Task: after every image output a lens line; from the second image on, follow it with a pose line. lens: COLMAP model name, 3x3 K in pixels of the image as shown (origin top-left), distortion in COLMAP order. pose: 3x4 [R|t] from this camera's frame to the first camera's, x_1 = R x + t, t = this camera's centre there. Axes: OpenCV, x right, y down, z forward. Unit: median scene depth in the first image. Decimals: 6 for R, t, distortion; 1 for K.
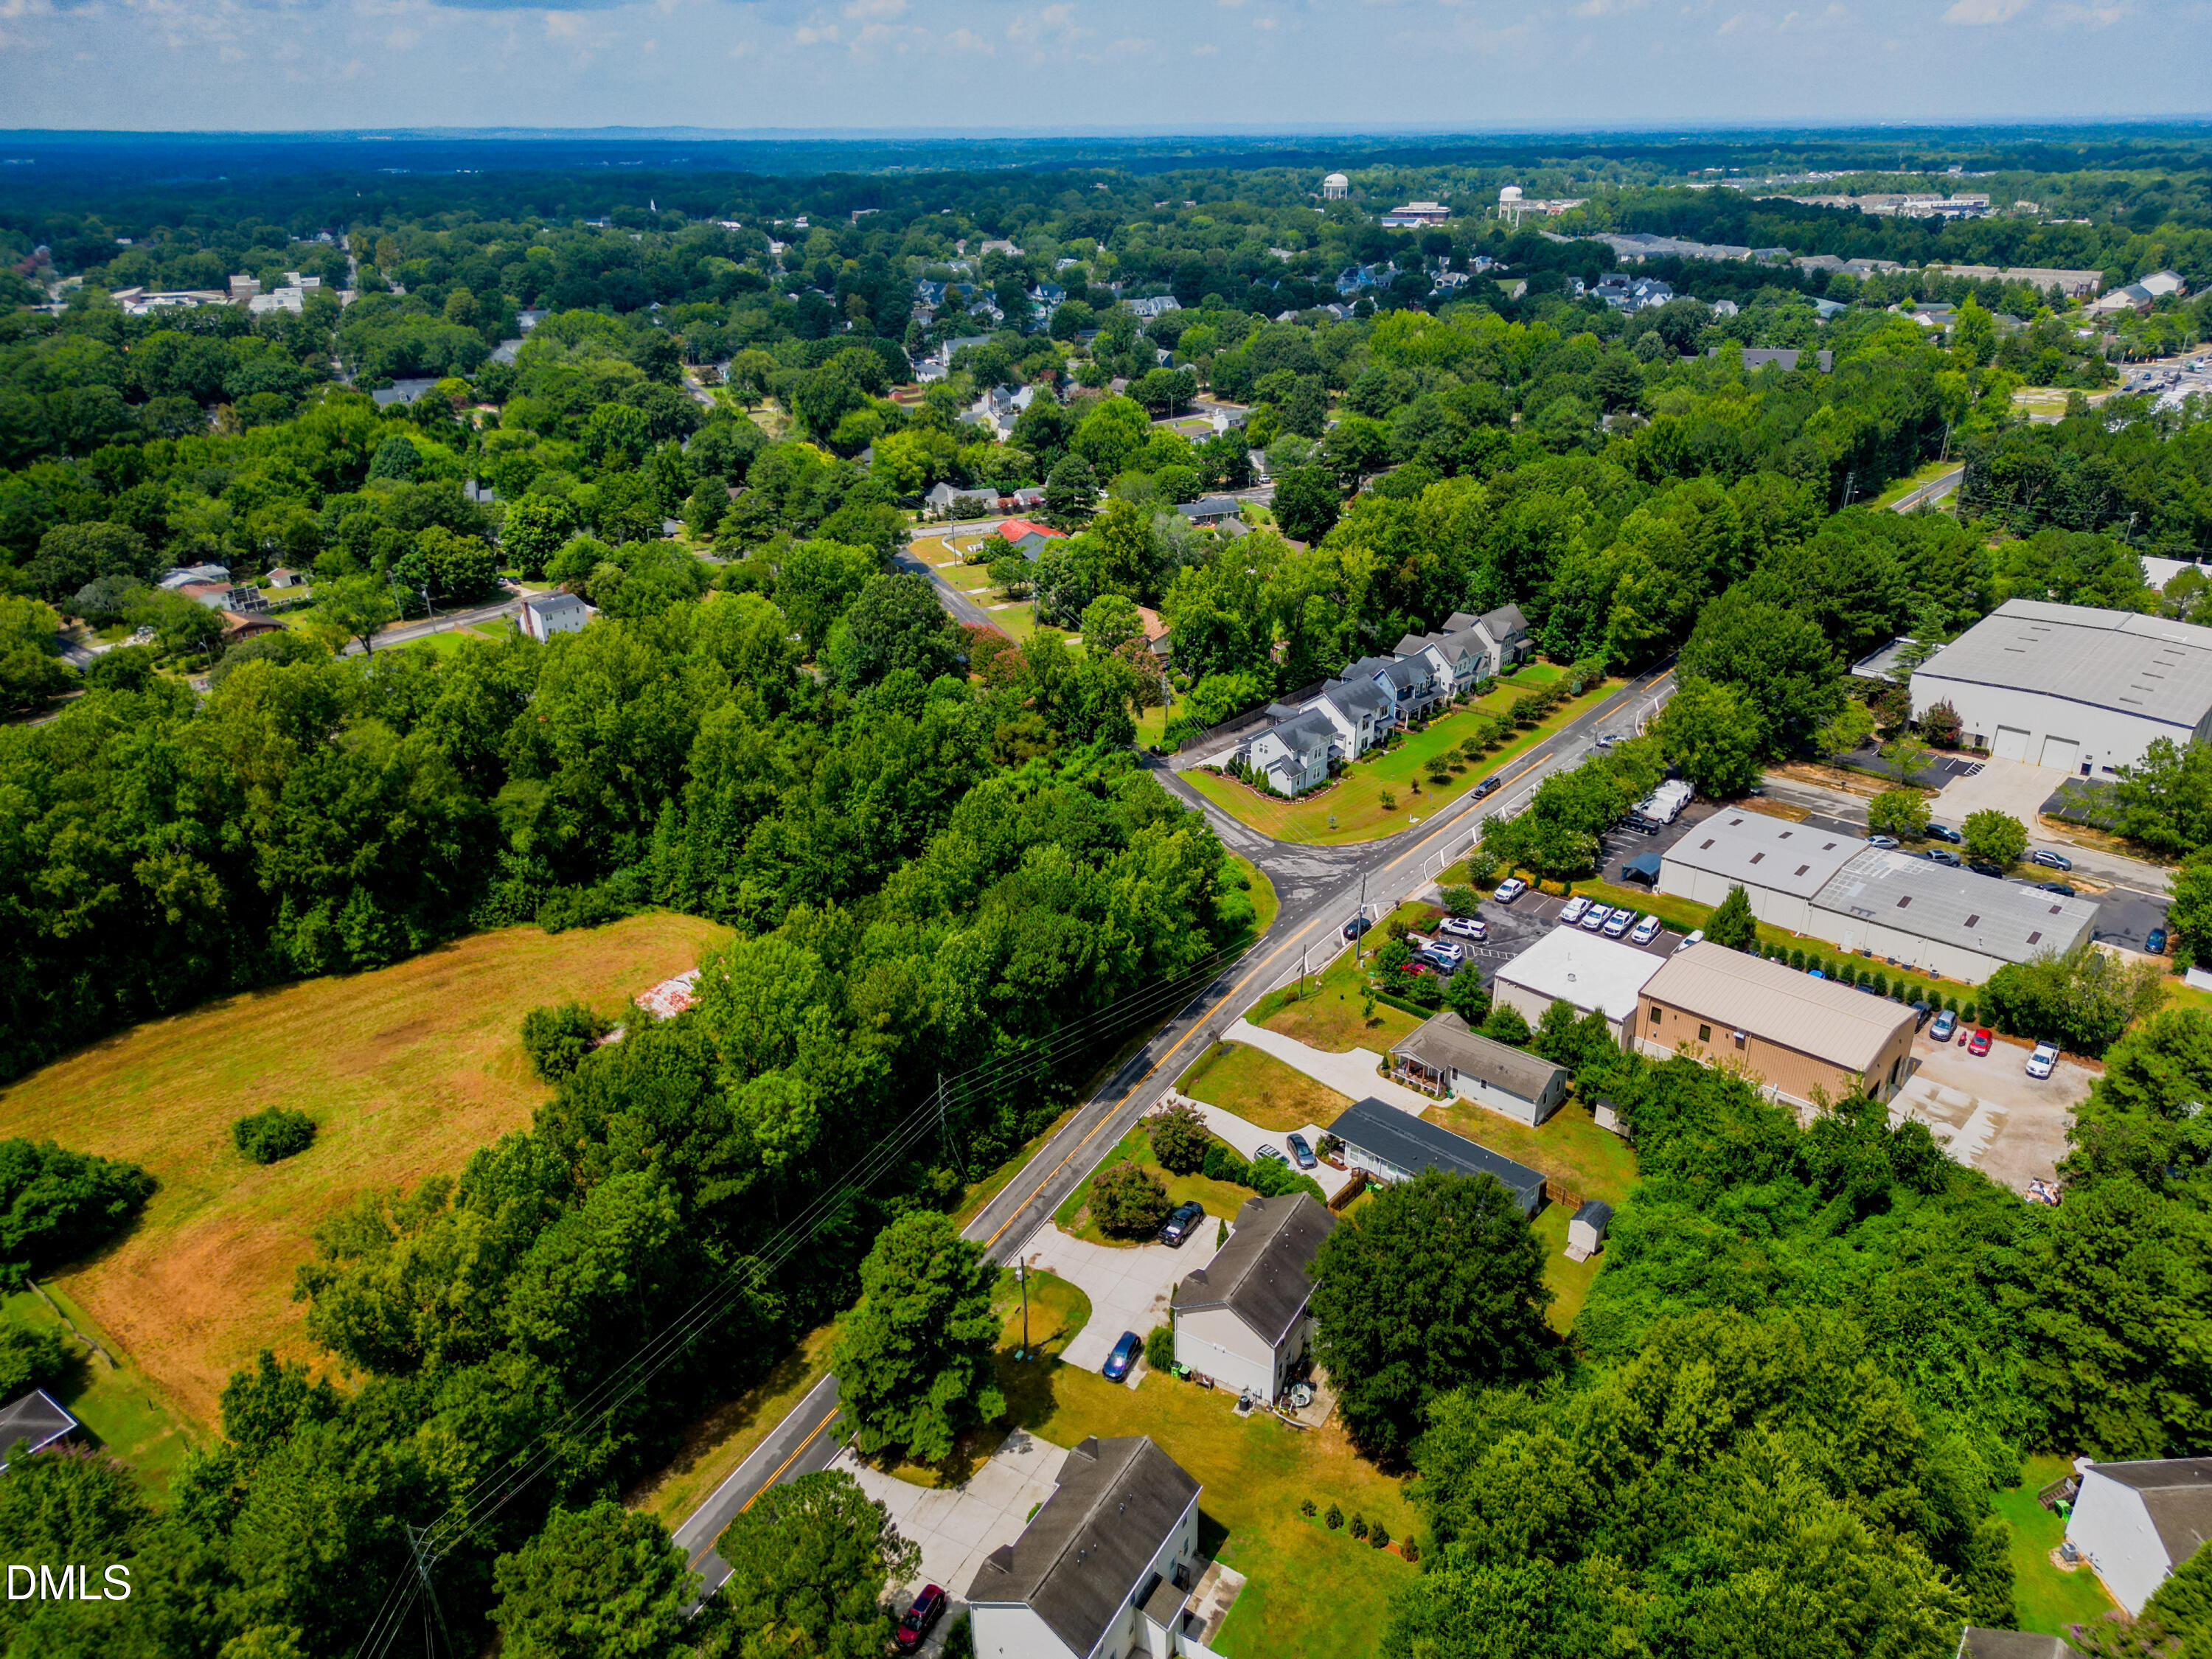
lens RADIAL K [[1560.6, 0, 1106.0], [0, 1560.6, 829.5], [0, 0, 1]] dist [0.072119, -0.068641]
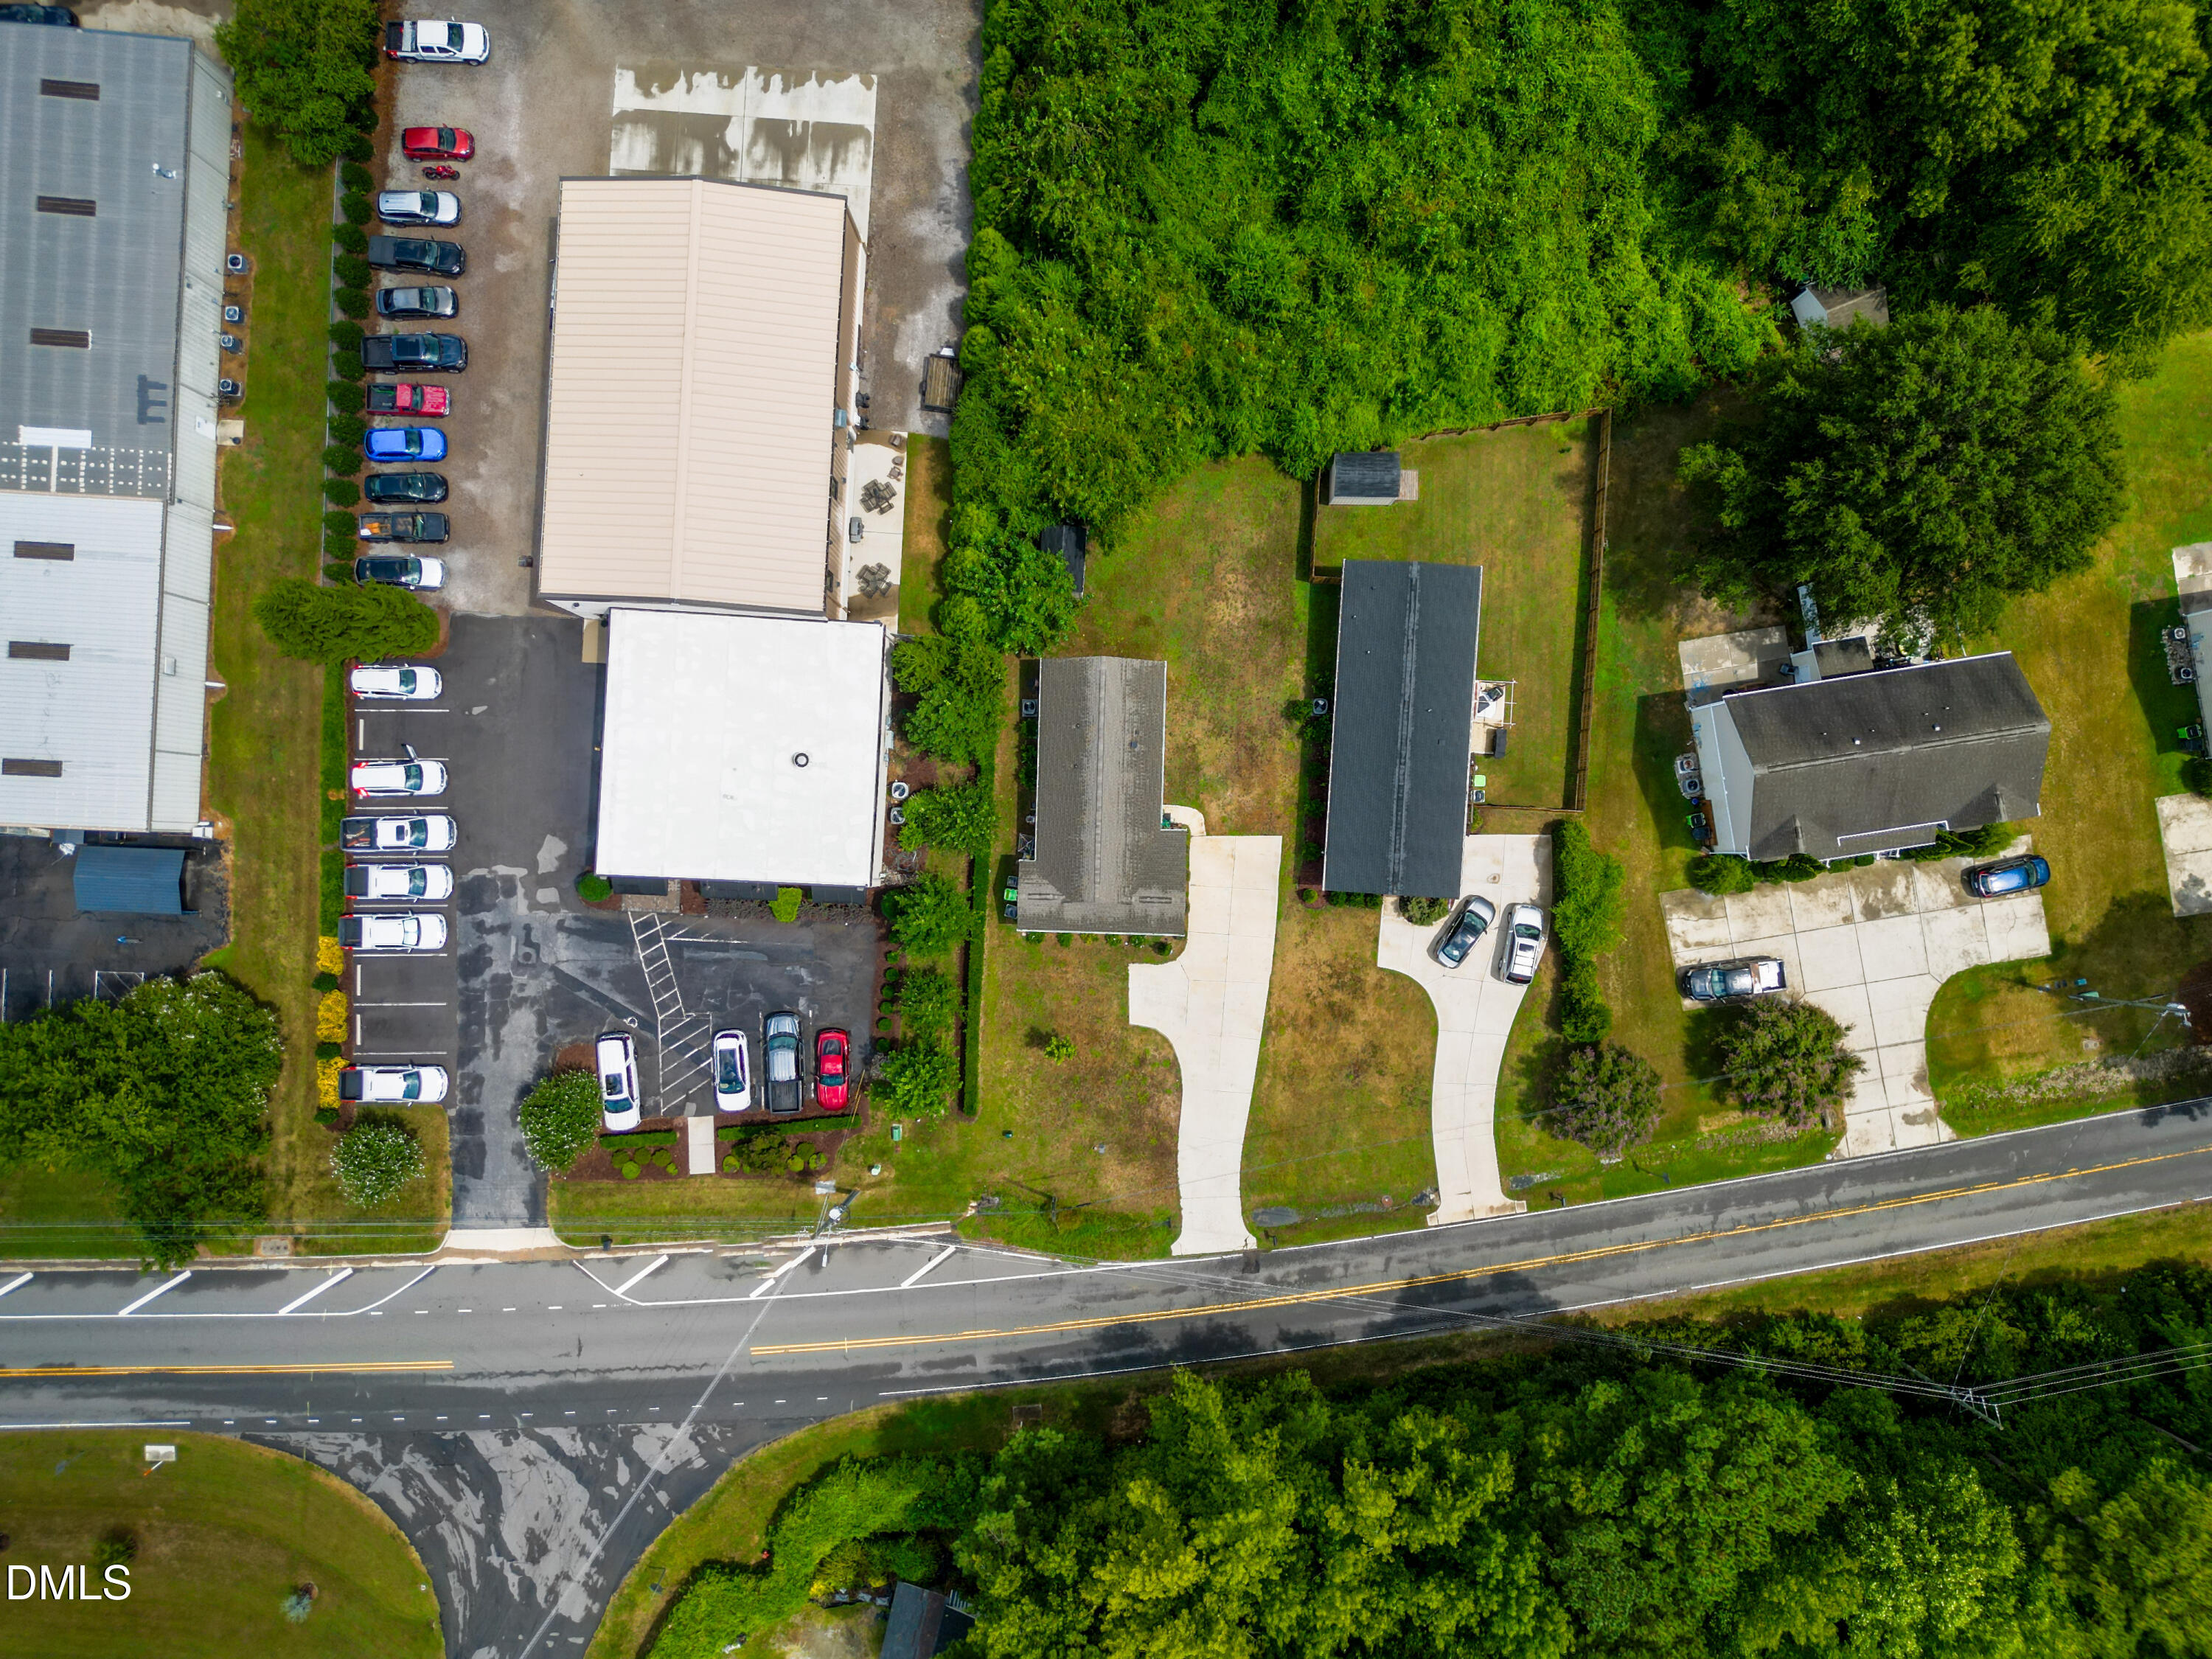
lens RADIAL K [[1560.6, 0, 1106.0], [0, 1560.6, 829.5], [0, 0, 1]] dist [0.072119, -0.068641]
pose [[-0.633219, -0.773456, 0.028286, 0.199312], [0.325646, -0.233092, 0.916309, -0.341129], [-0.702132, 0.589435, 0.399471, 0.731666]]
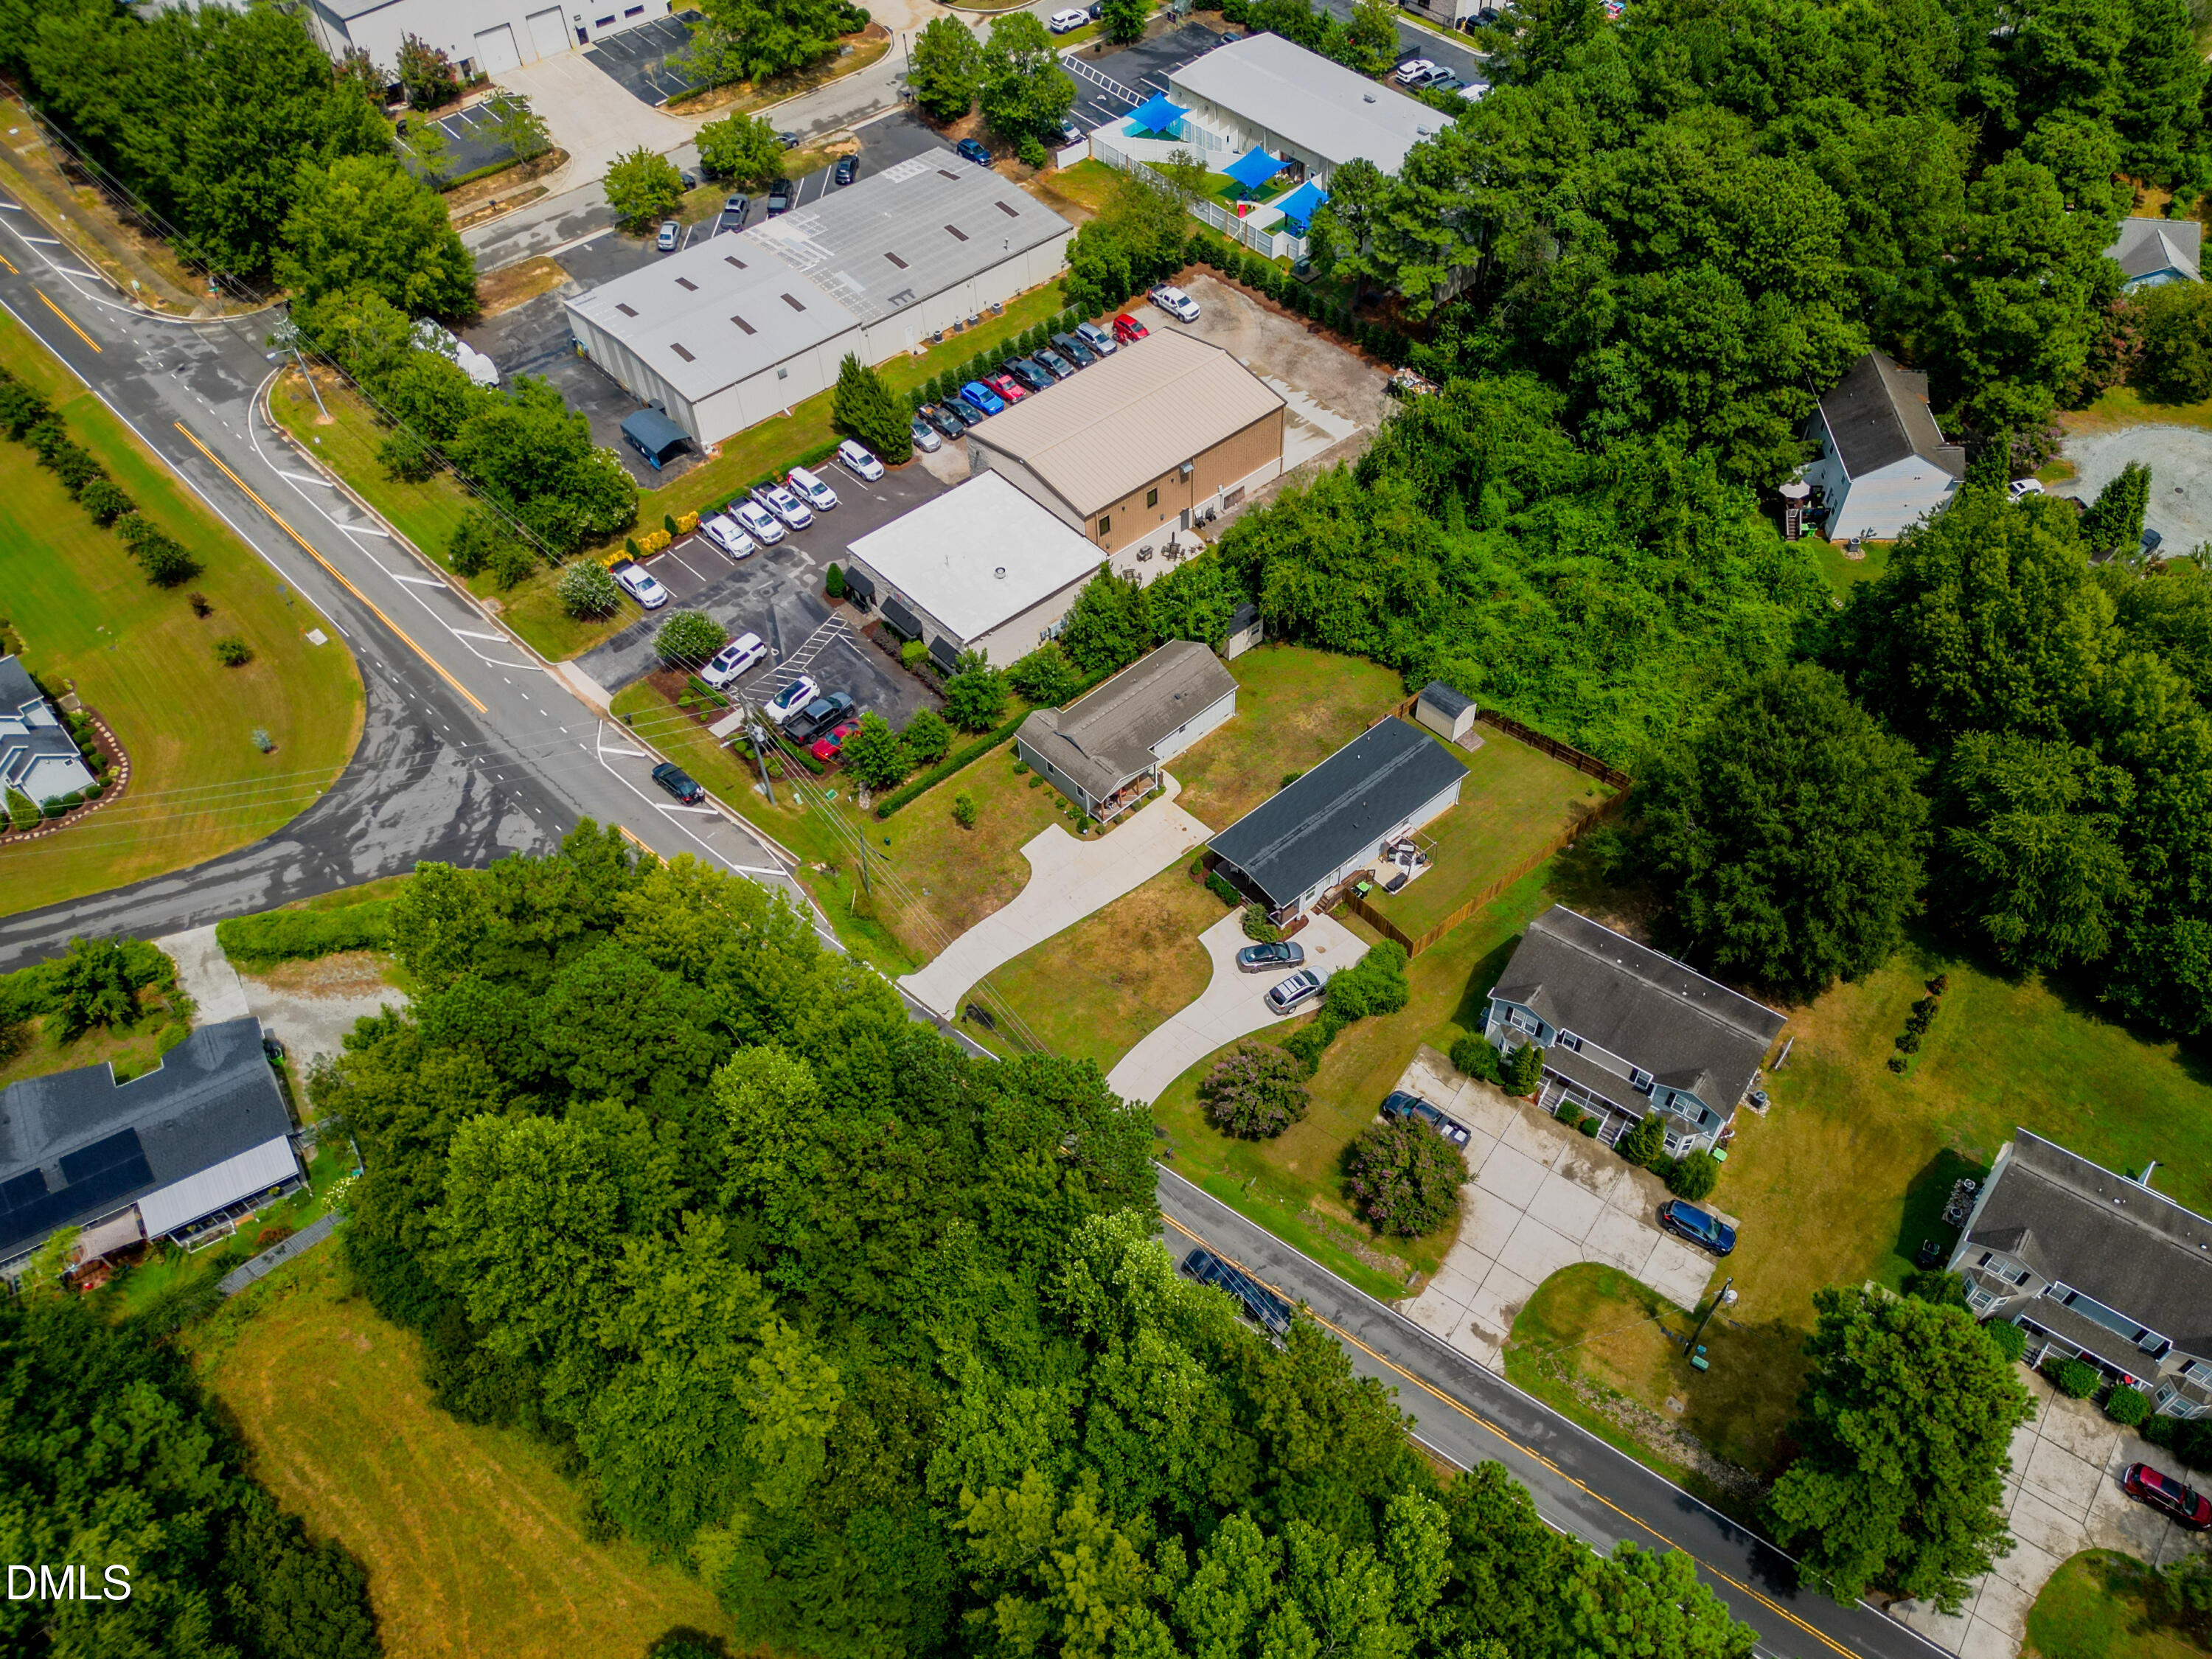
lens RADIAL K [[1662.4, 0, 1178.0], [0, 1662.4, 880.6], [0, 0, 1]] dist [0.059366, -0.048289]
pose [[0.086683, -0.762670, 0.640953, -0.292328], [0.410277, 0.613612, 0.674651, -0.298724], [-0.907832, 0.204487, 0.366095, 0.666293]]
